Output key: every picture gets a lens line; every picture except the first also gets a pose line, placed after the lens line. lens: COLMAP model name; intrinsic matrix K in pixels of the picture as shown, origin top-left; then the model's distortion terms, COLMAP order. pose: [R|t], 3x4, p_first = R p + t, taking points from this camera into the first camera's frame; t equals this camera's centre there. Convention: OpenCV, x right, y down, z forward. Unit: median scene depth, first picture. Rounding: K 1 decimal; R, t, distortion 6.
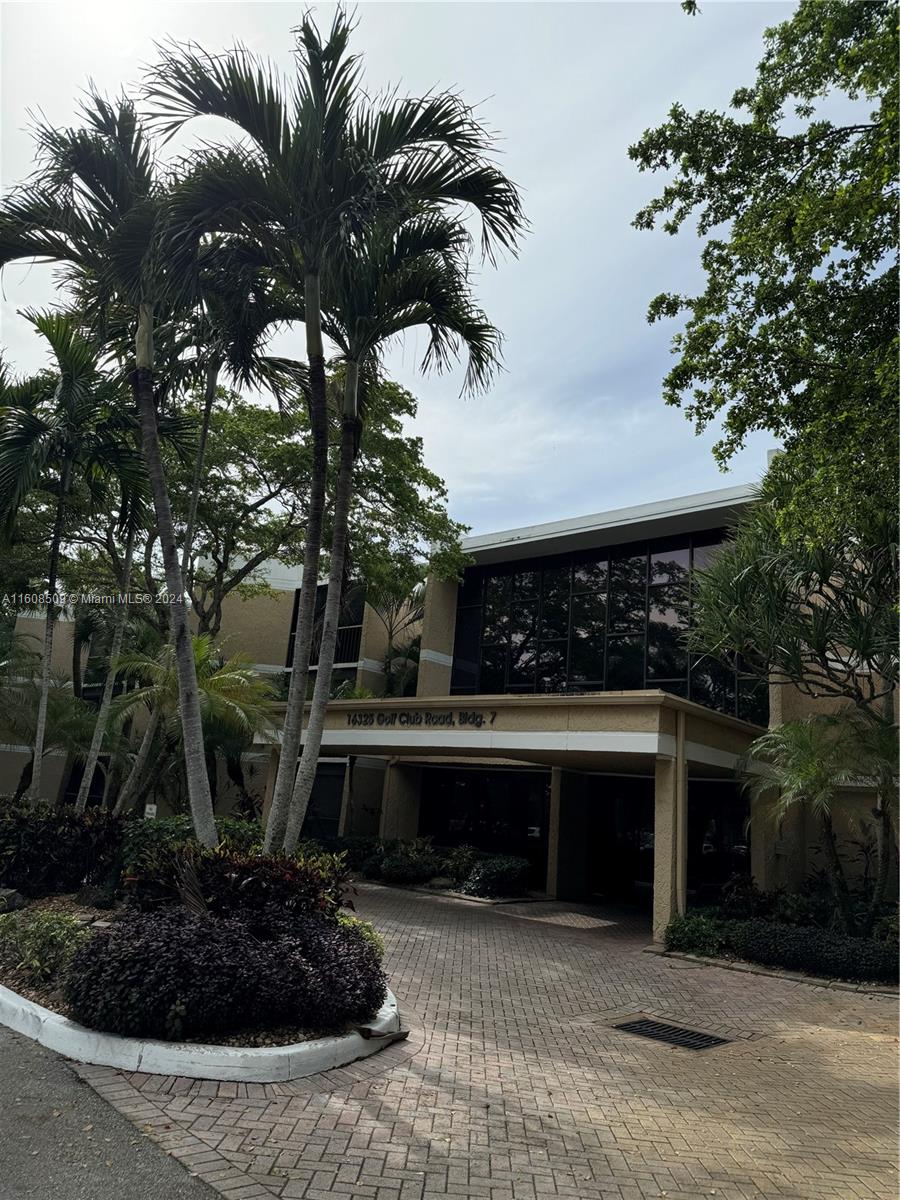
lens RADIAL K [[814.9, 0, 445.3], [0, 814.9, 596.7], [0, 0, 1]] dist [0.162127, -0.343313]
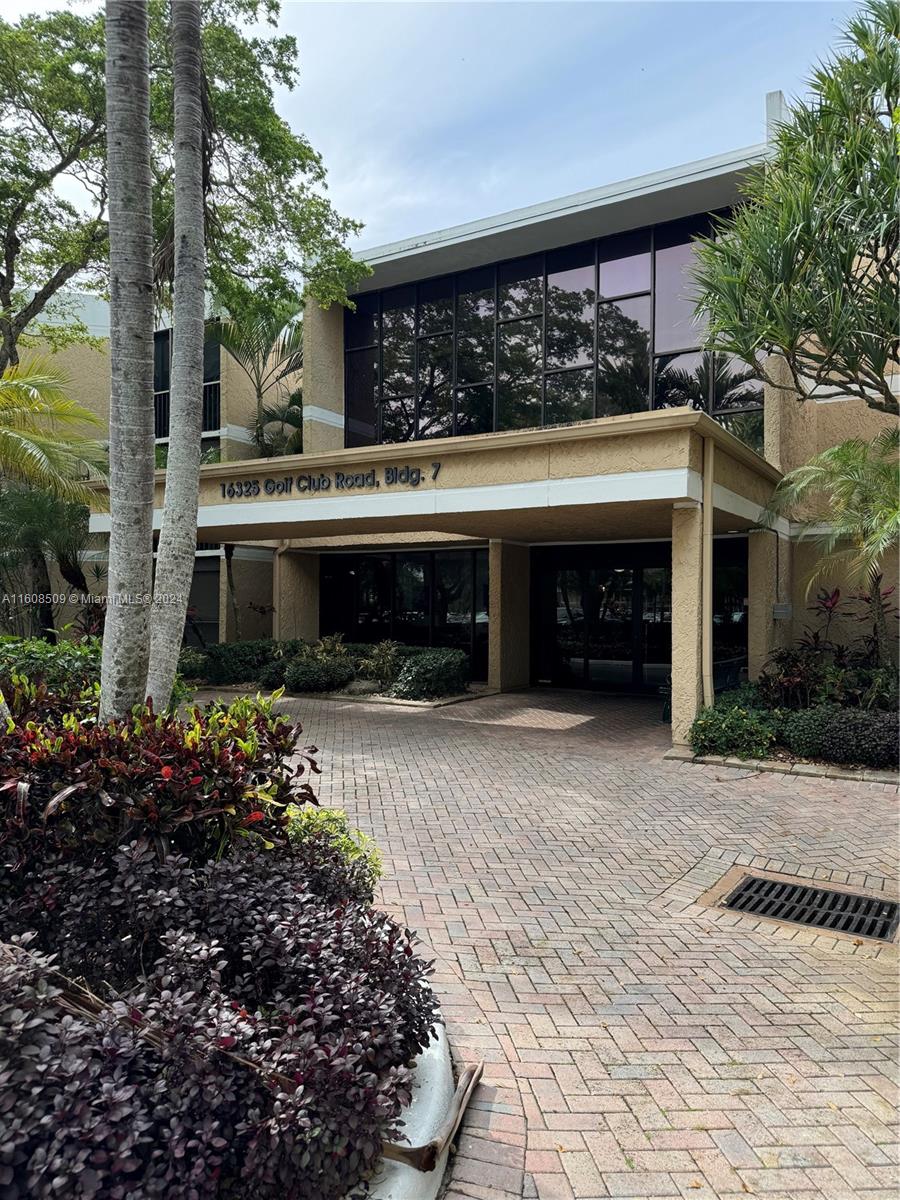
lens RADIAL K [[814.9, 0, 445.3], [0, 814.9, 596.7], [0, 0, 1]] dist [0.162127, -0.343313]
pose [[0.984643, -0.074720, 0.157784, -0.047419], [0.033166, 0.967382, 0.251140, 0.065614], [-0.171403, -0.242050, 0.955004, 0.256212]]
